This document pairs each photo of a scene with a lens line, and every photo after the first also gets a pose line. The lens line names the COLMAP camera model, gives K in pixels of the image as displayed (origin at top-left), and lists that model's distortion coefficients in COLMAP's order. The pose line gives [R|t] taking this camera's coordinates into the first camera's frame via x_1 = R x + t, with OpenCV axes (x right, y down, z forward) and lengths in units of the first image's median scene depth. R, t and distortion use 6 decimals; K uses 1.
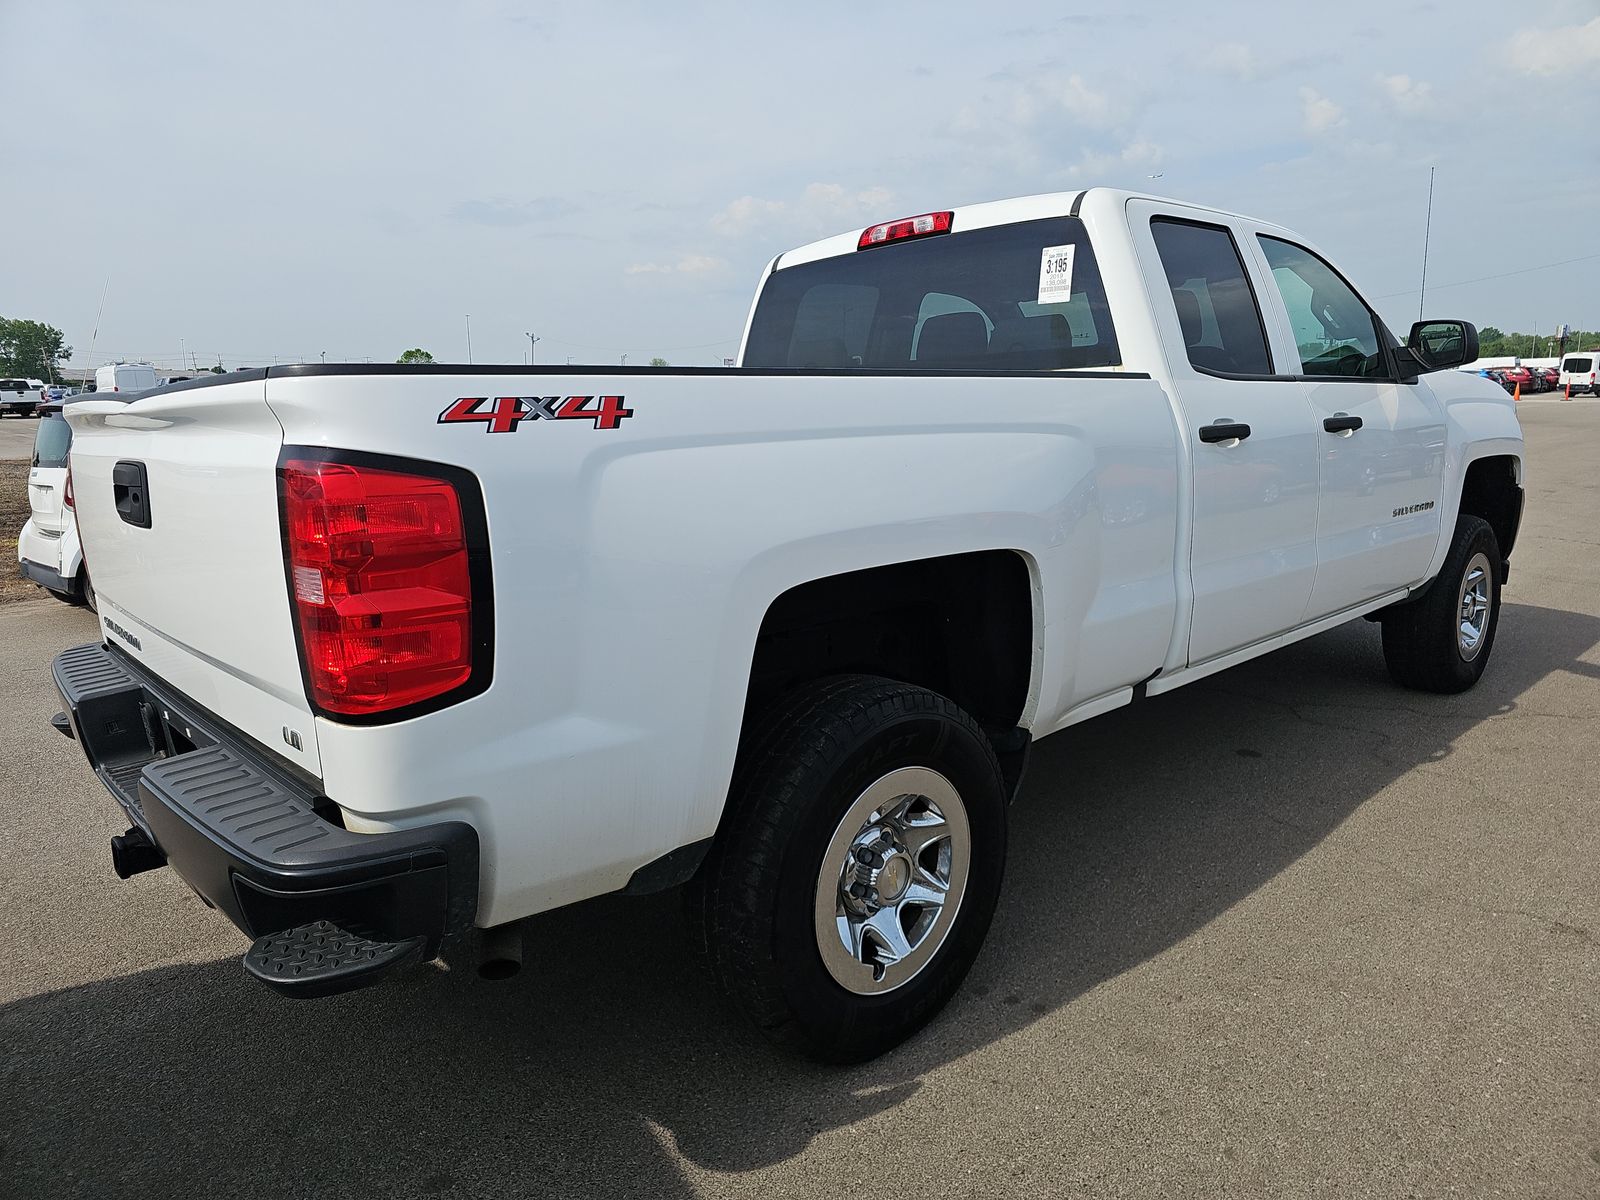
lens RADIAL K [[1020.5, 0, 782.0], [0, 1020.5, 705.9], [0, 0, 1]] dist [0.041353, -0.028707]
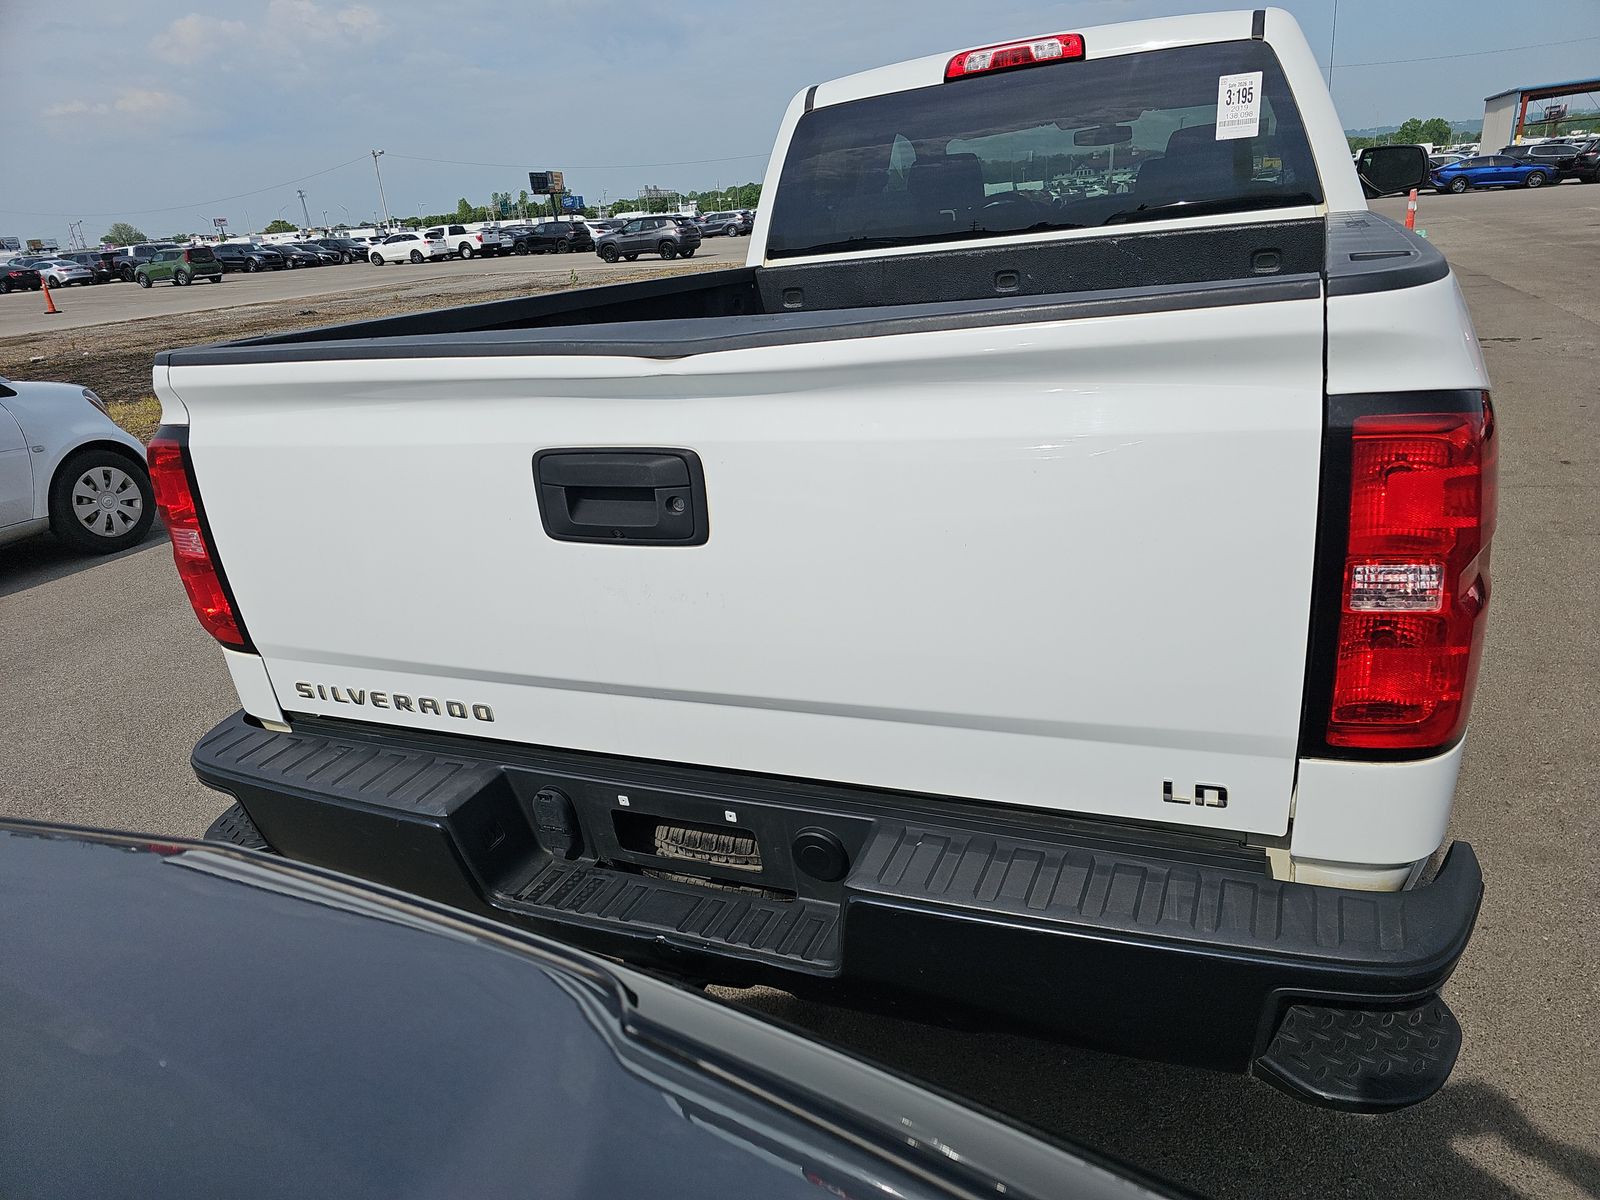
lens RADIAL K [[1020.5, 0, 782.0], [0, 1020.5, 705.9], [0, 0, 1]] dist [0.041353, -0.028707]
pose [[0.914956, -0.218057, 0.339569, -0.538090], [0.173256, 0.972205, 0.157479, -0.109198], [-0.364470, -0.085254, 0.927304, 0.233000]]
